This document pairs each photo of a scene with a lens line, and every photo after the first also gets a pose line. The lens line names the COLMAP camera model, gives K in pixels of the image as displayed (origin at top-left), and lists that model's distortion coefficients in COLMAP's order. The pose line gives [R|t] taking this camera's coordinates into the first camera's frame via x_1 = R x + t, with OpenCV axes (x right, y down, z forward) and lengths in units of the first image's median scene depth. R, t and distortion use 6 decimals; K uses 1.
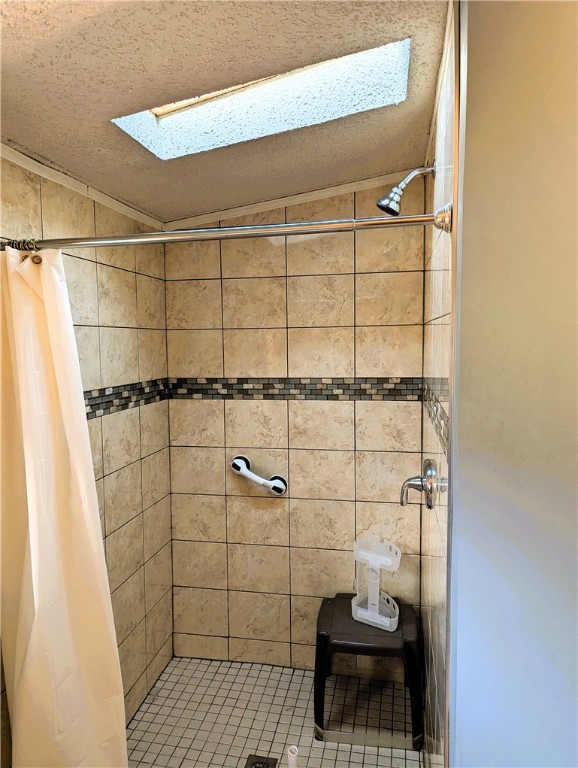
lens RADIAL K [[545.8, 0, 275.9], [0, 545.8, 387.8], [0, 0, 1]] dist [0.053442, -0.044464]
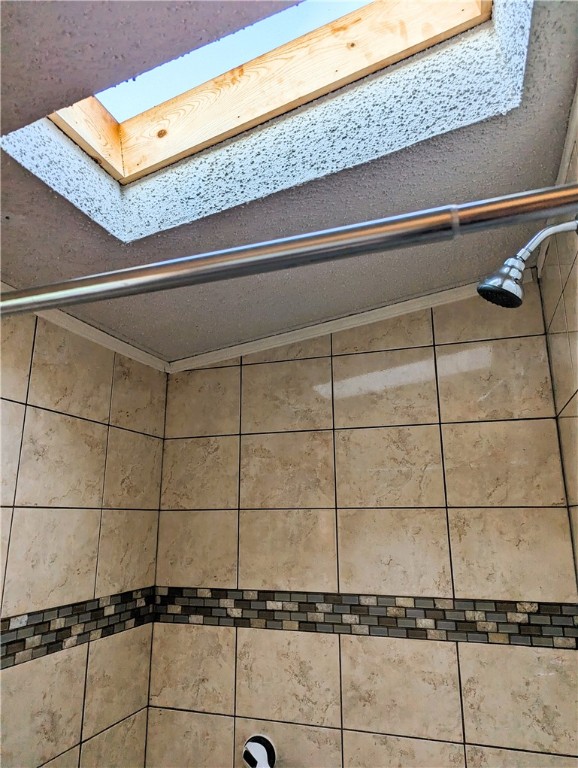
lens RADIAL K [[545.8, 0, 287.0], [0, 545.8, 383.8], [0, 0, 1]] dist [0.053442, -0.044464]
pose [[0.993630, -0.017336, -0.111354, 0.038382], [-0.019097, 0.947906, -0.317978, -0.045396], [0.111066, 0.318079, 0.941536, 0.360475]]
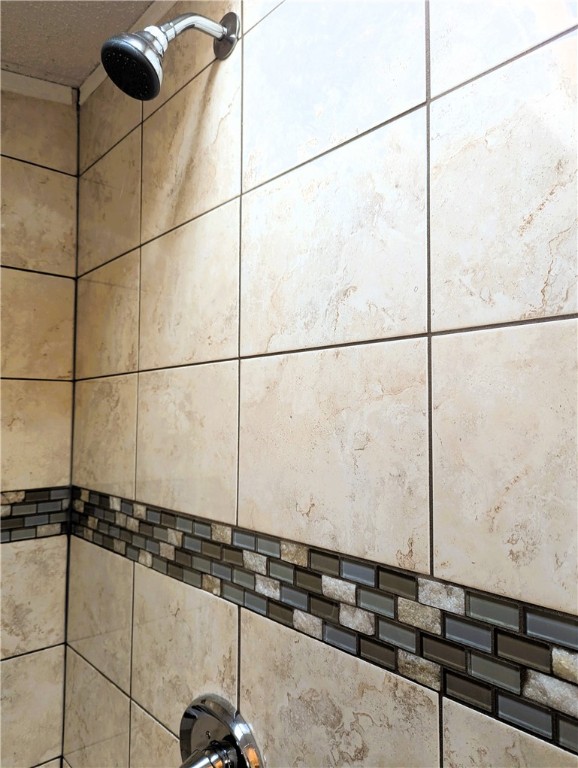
lens RADIAL K [[545.8, 0, 287.3], [0, 545.8, 386.2], [0, 0, 1]] dist [0.053442, -0.044464]
pose [[0.590644, 0.056567, 0.804947, -0.025104], [0.061461, 0.991489, -0.114774, -0.038446], [-0.804588, 0.117263, 0.582140, 0.528787]]
